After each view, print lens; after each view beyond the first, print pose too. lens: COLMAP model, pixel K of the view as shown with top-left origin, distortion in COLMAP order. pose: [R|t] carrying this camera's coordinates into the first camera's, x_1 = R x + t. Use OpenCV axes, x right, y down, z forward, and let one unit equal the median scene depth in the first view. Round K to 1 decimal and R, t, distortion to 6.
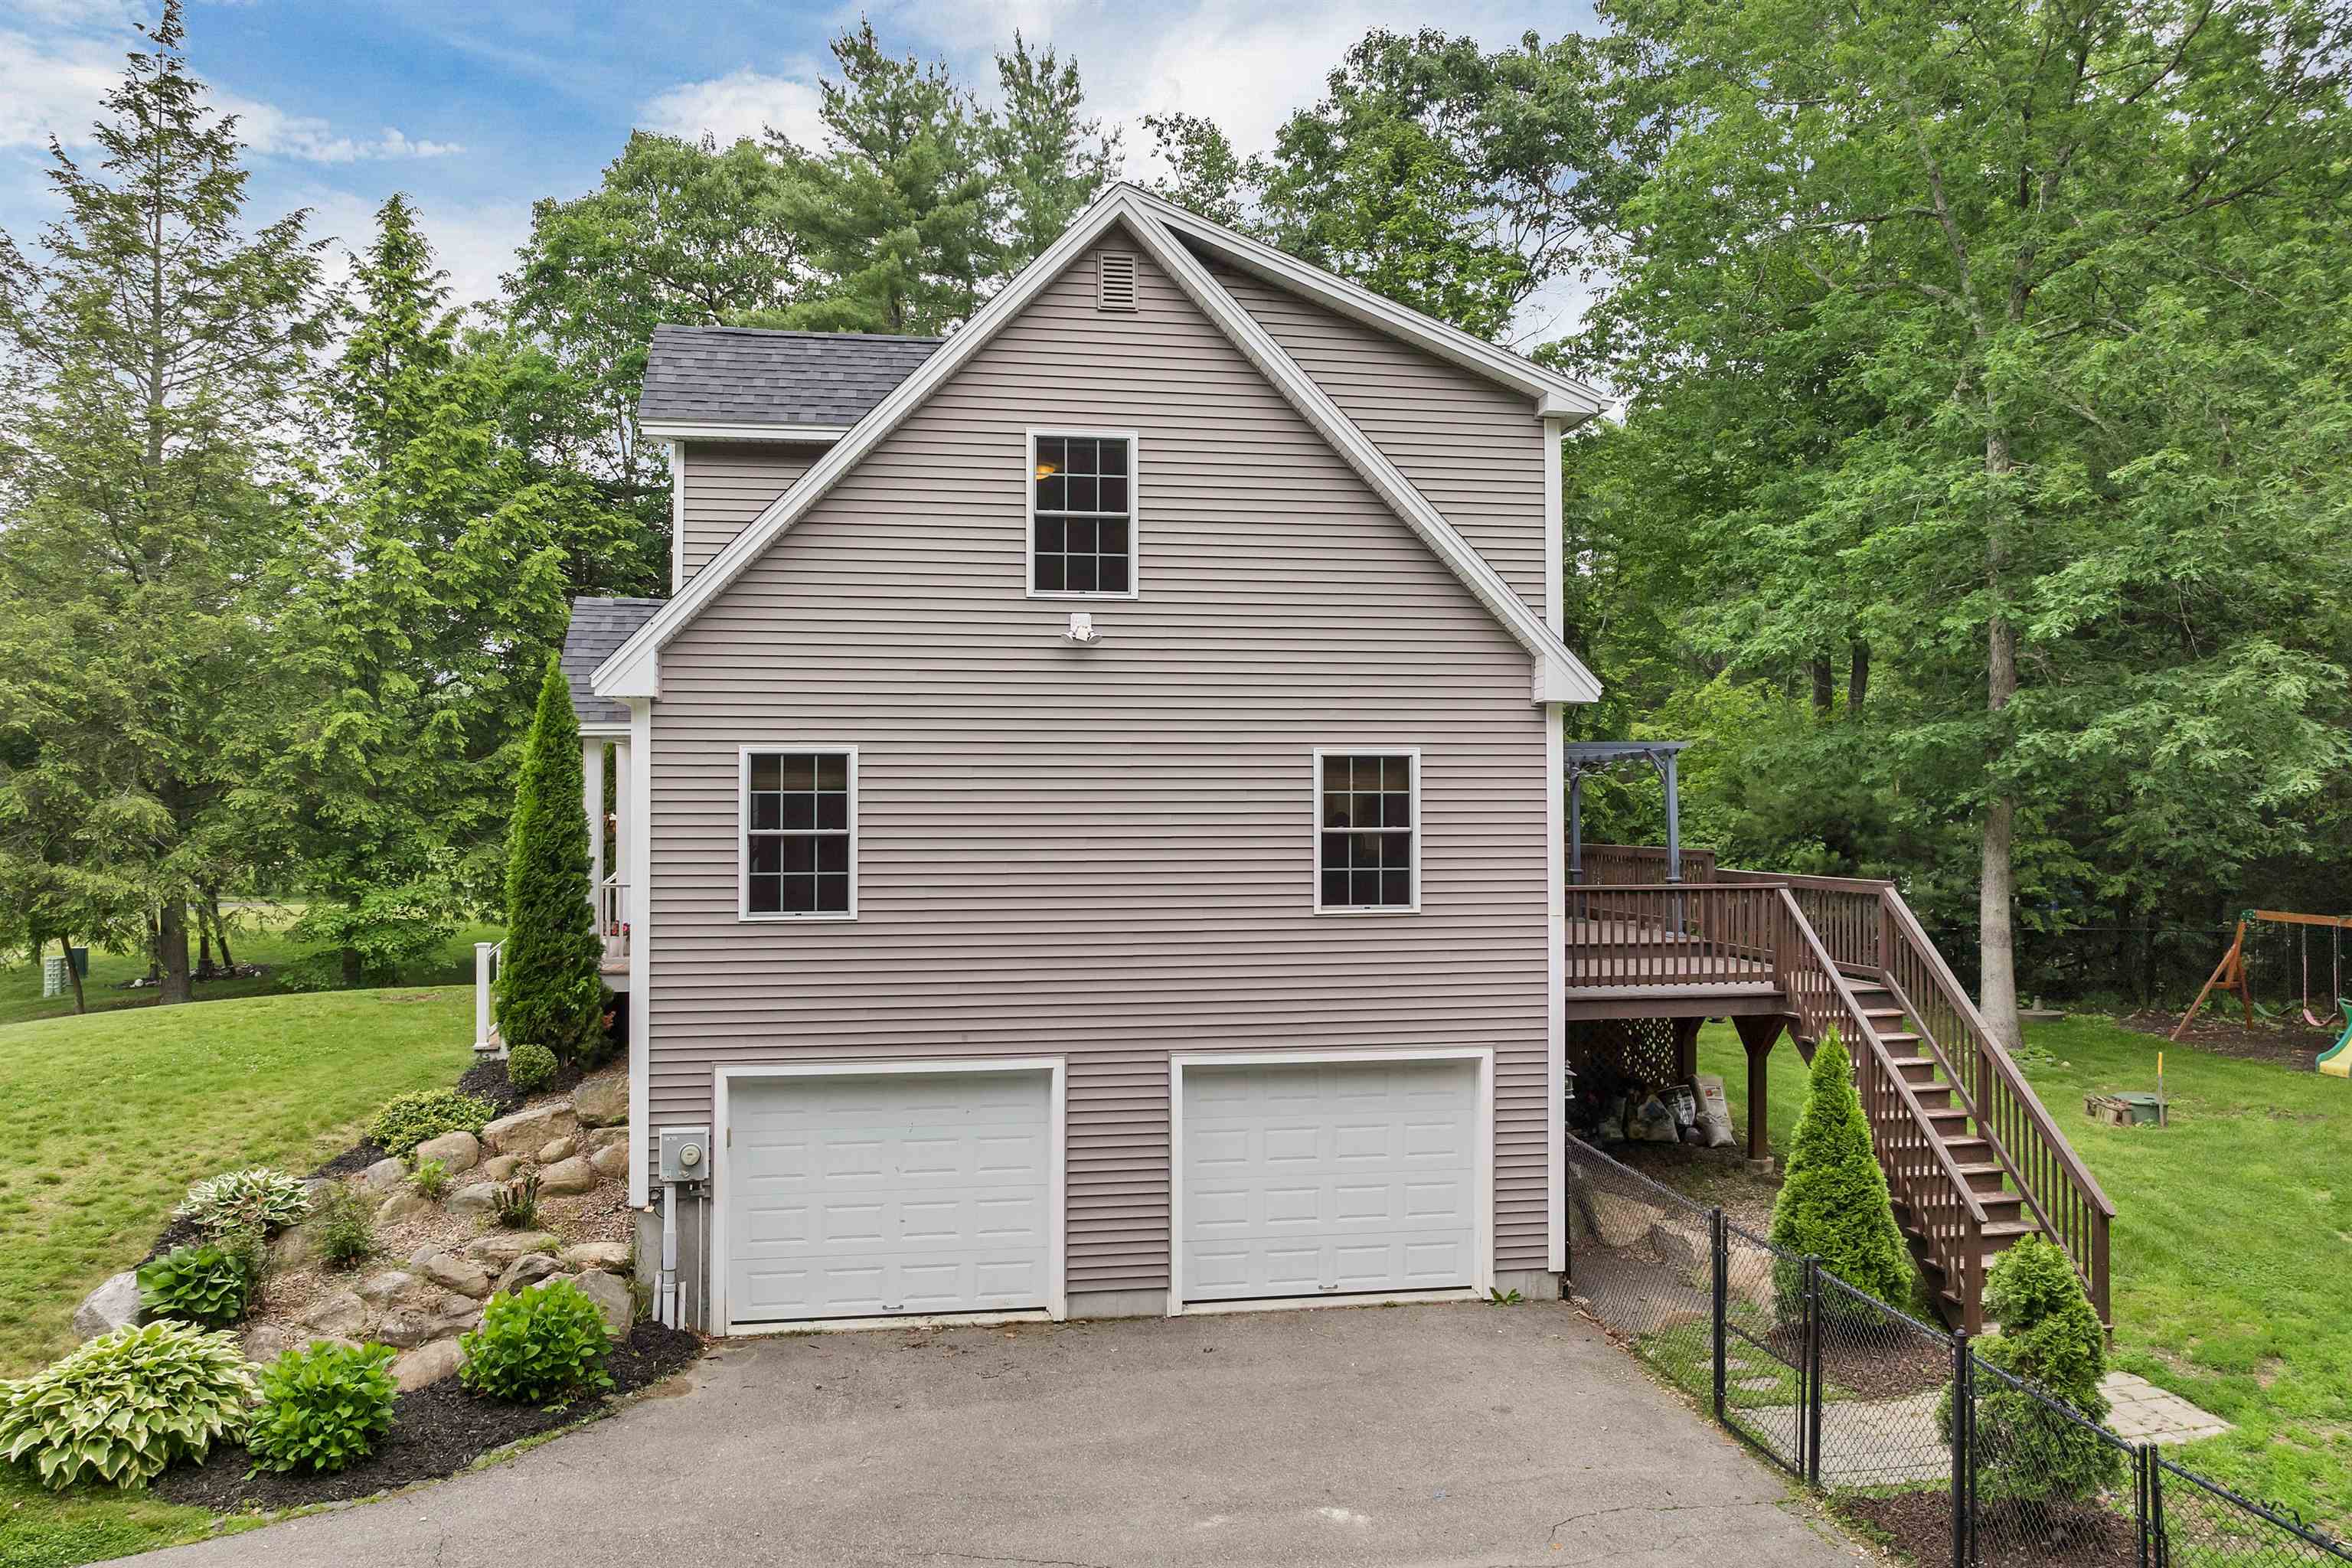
lens RADIAL K [[1691.5, 0, 1185.7], [0, 1691.5, 771.0], [0, 0, 1]] dist [-0.040500, 0.004185]
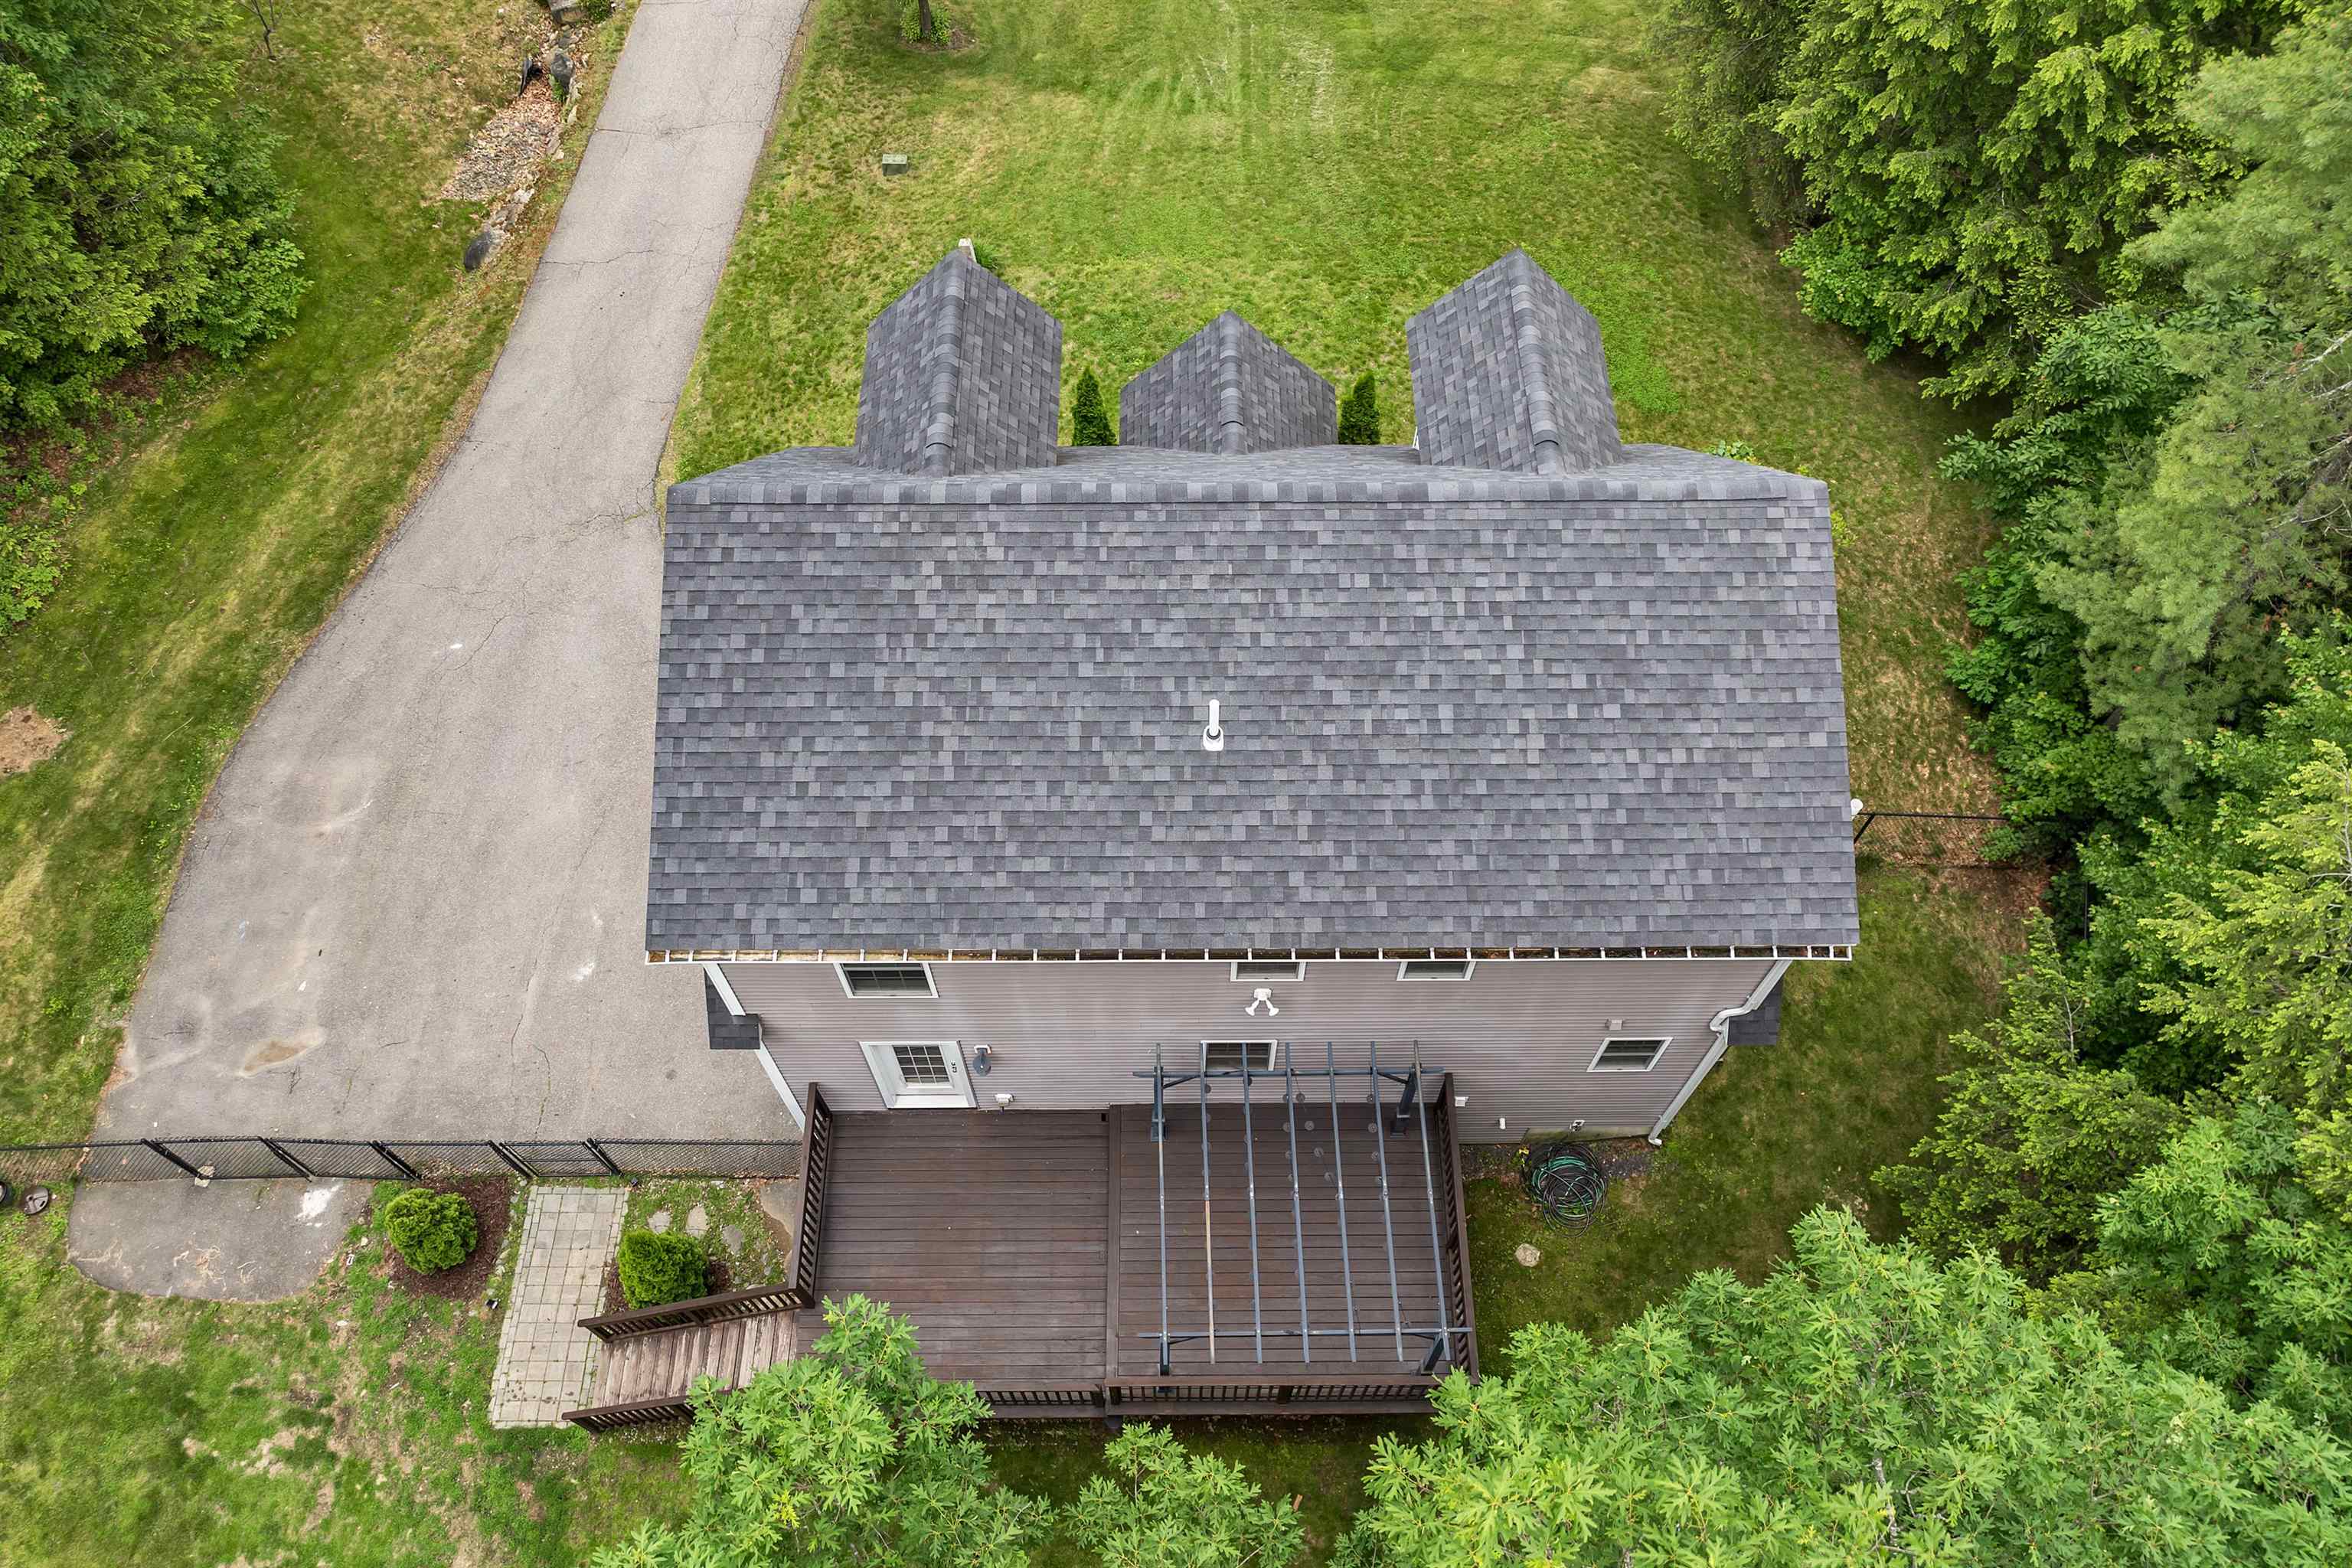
lens RADIAL K [[1691.5, 0, 1174.0], [0, 1691.5, 779.4], [0, 0, 1]] dist [-0.040500, 0.004185]
pose [[-0.165473, 0.852664, -0.495563, 0.609101], [0.021566, 0.505499, 0.862558, -1.156673], [0.985978, 0.132043, -0.102035, 1.375921]]
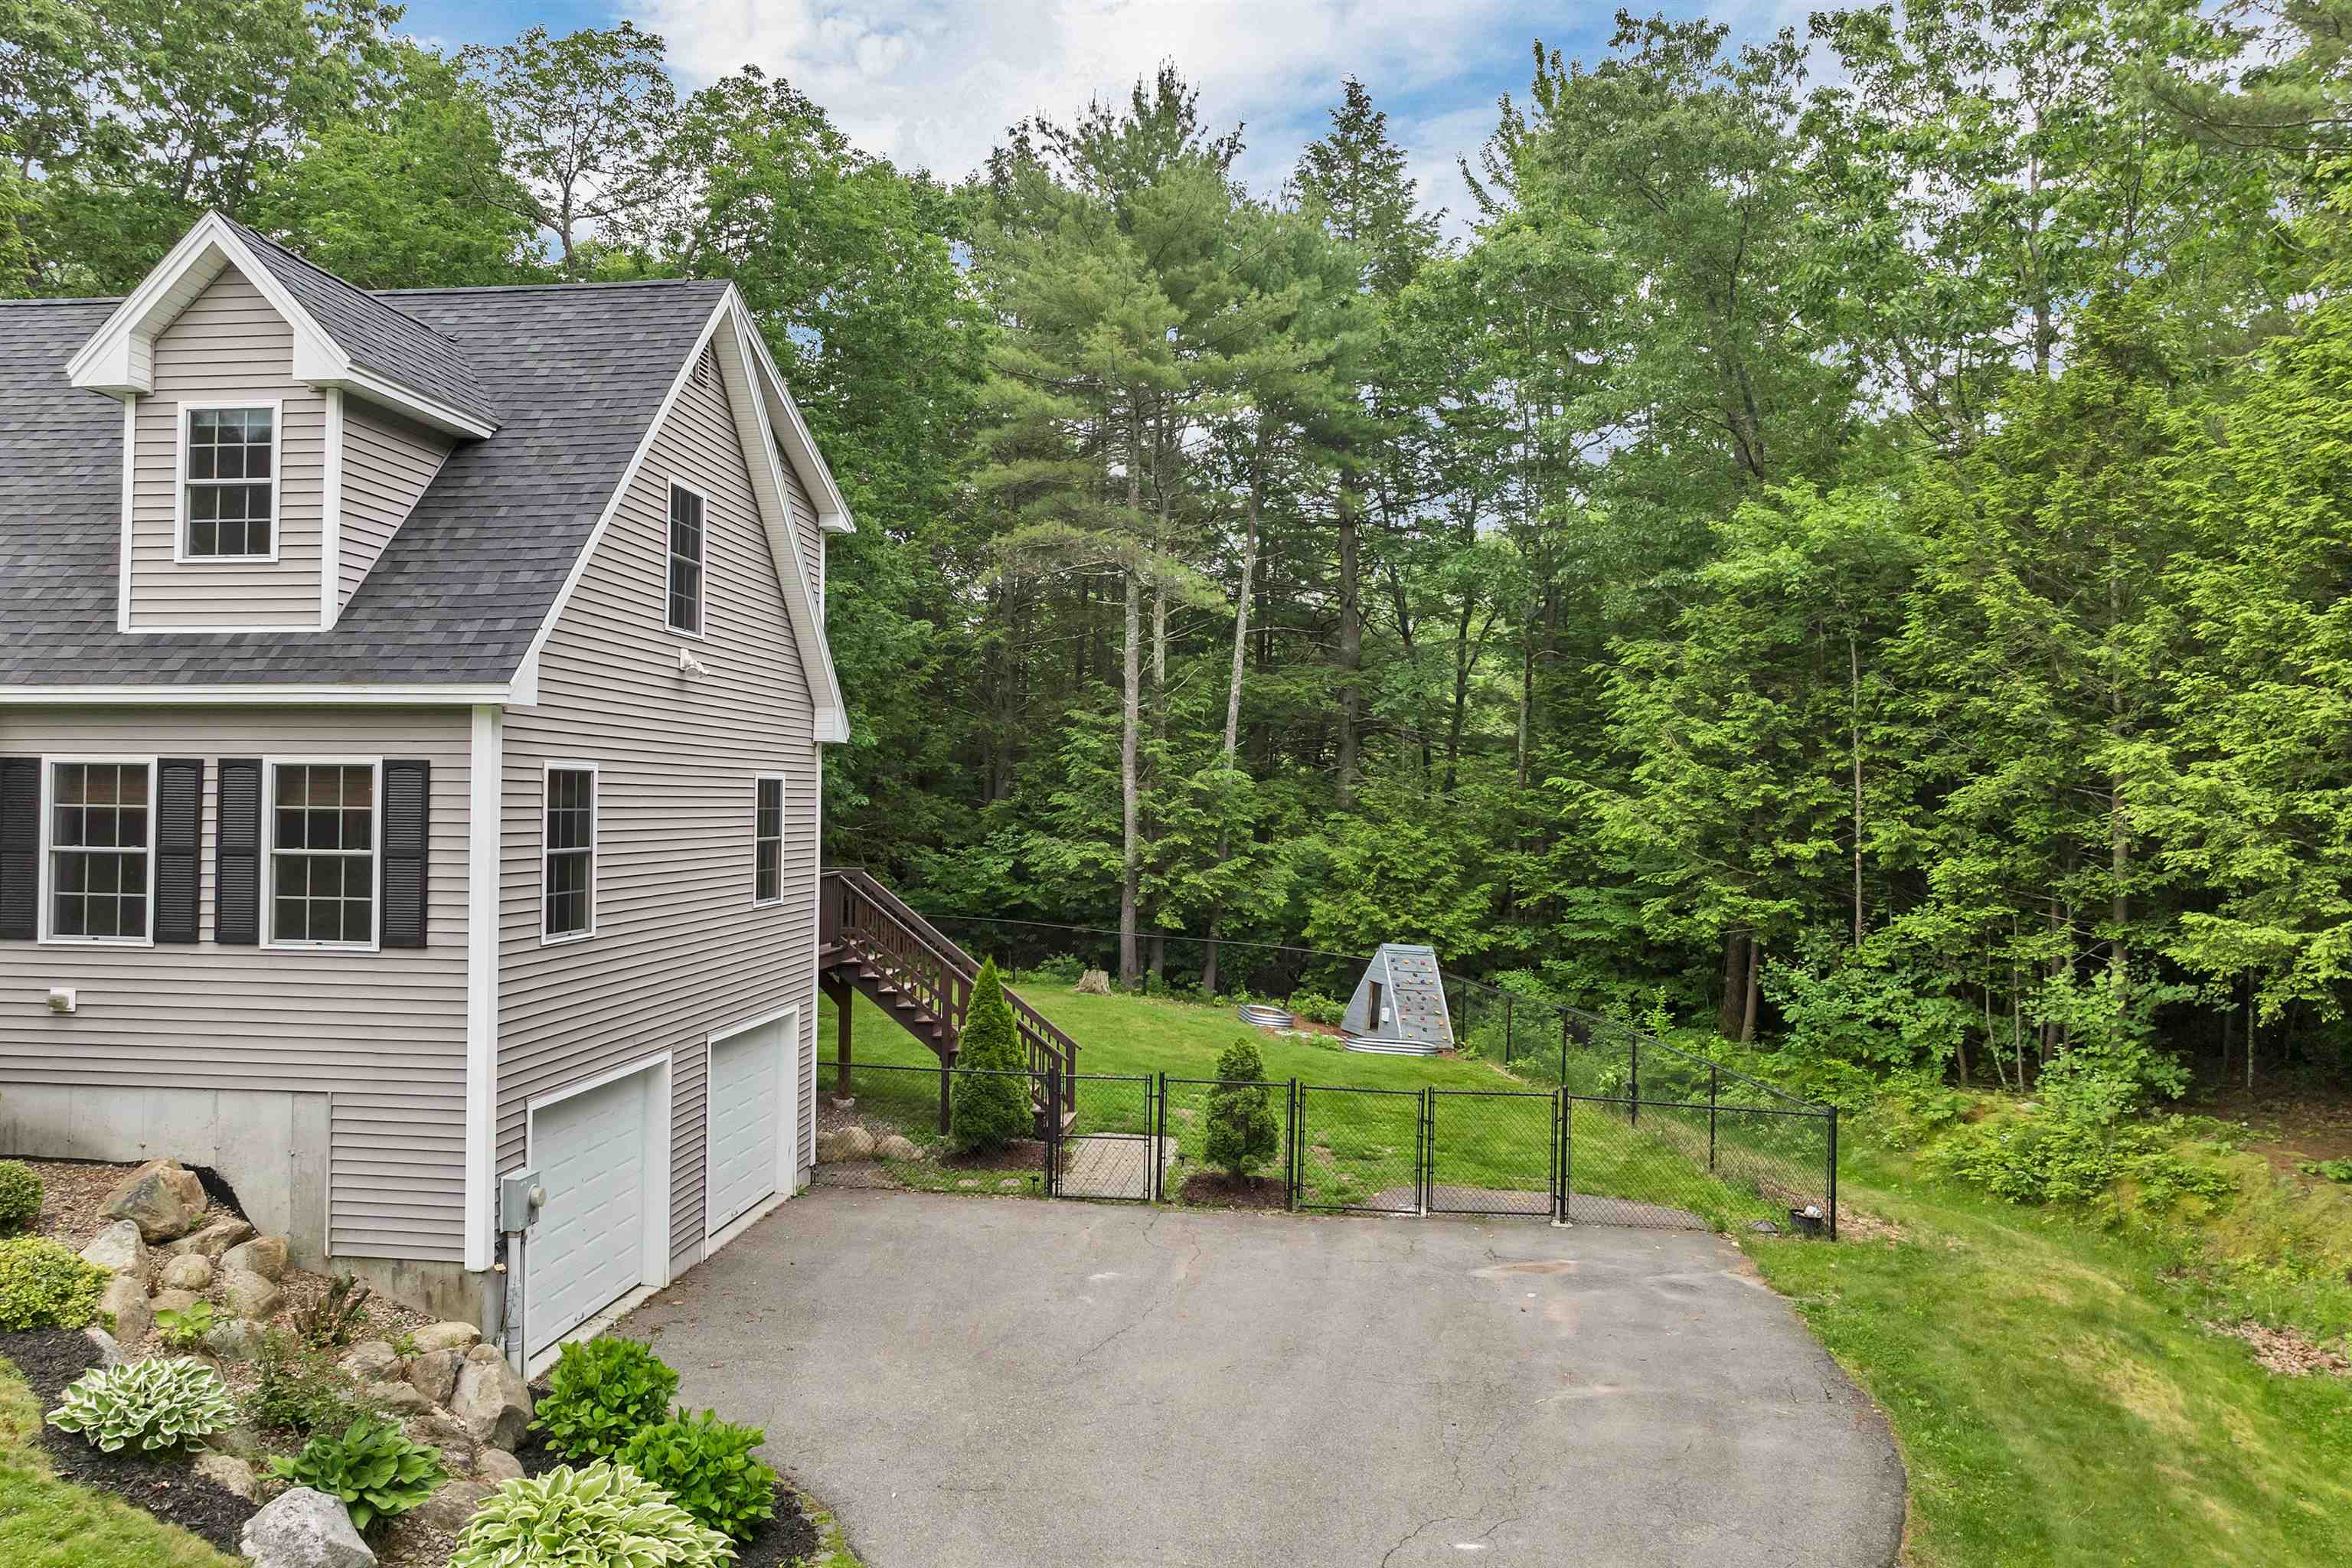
lens RADIAL K [[1691.5, 0, 1177.7], [0, 1691.5, 770.1], [0, 0, 1]] dist [-0.040500, 0.004185]
pose [[0.259241, 0.023858, 0.965518, -0.976609], [-0.030855, 0.999389, -0.016410, -0.004806], [-0.965320, -0.025536, 0.259819, 0.365006]]
